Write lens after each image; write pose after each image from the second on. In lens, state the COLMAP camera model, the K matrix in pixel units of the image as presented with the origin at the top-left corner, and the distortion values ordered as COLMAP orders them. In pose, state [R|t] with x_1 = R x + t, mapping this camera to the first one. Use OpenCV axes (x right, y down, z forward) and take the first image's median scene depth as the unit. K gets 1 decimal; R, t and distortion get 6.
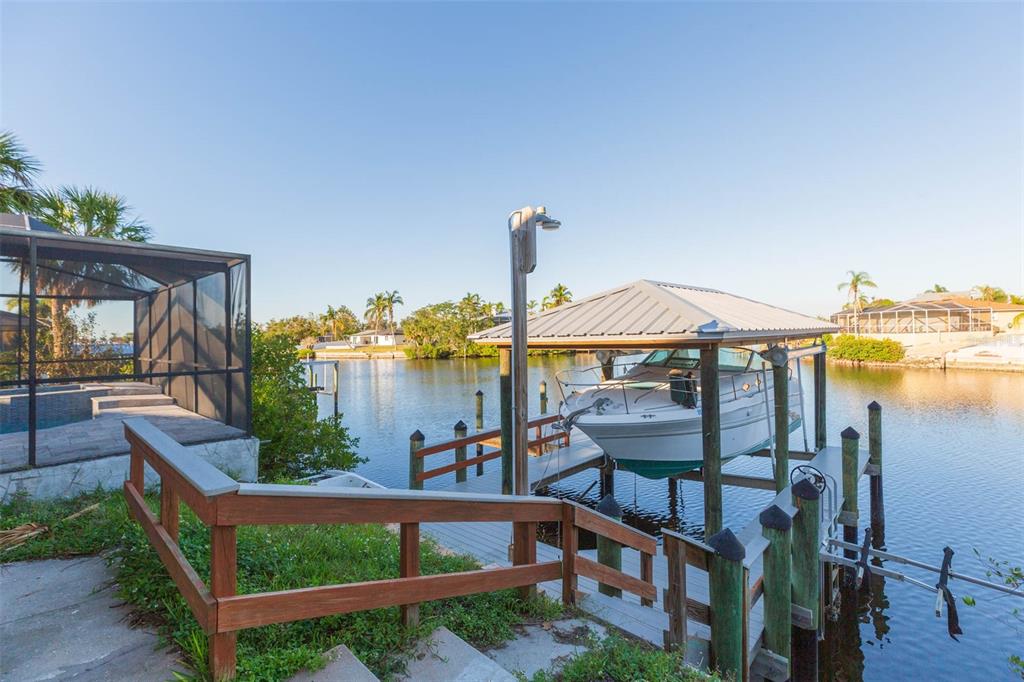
lens RADIAL K [[463.2, 0, 521.2], [0, 463.2, 339.4], [0, 0, 1]] dist [0.006366, -0.002054]
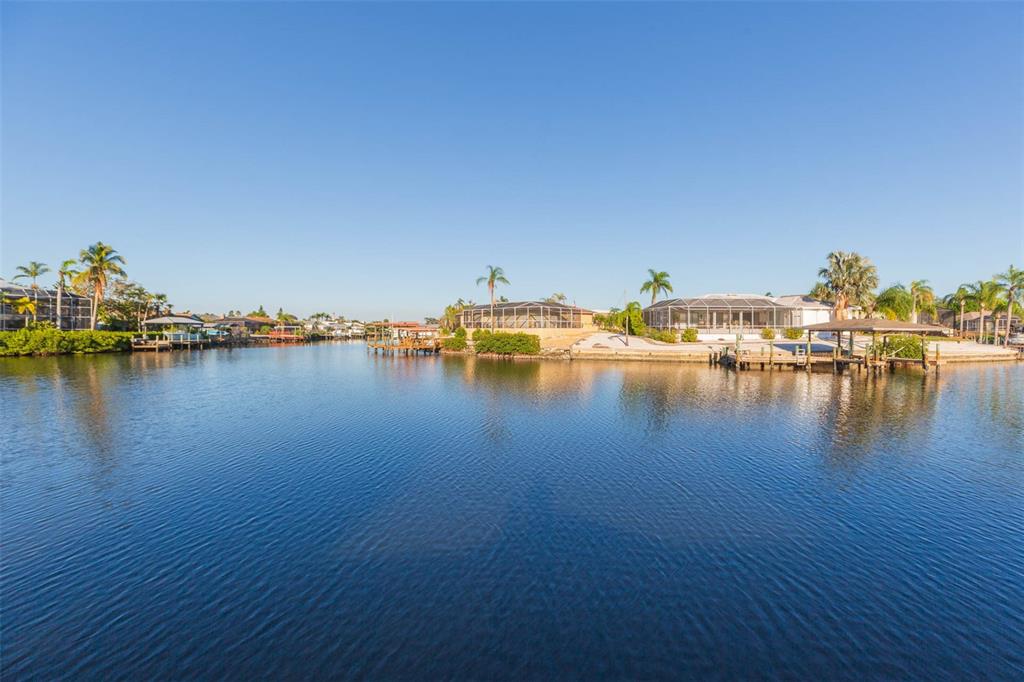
lens RADIAL K [[463.2, 0, 512.9], [0, 463.2, 337.1], [0, 0, 1]] dist [0.006366, -0.002054]
pose [[0.685853, 0.016177, 0.727560, 0.011668], [-0.009914, 0.999868, -0.012885, 0.012709], [-0.727673, 0.001624, 0.685923, 0.177760]]
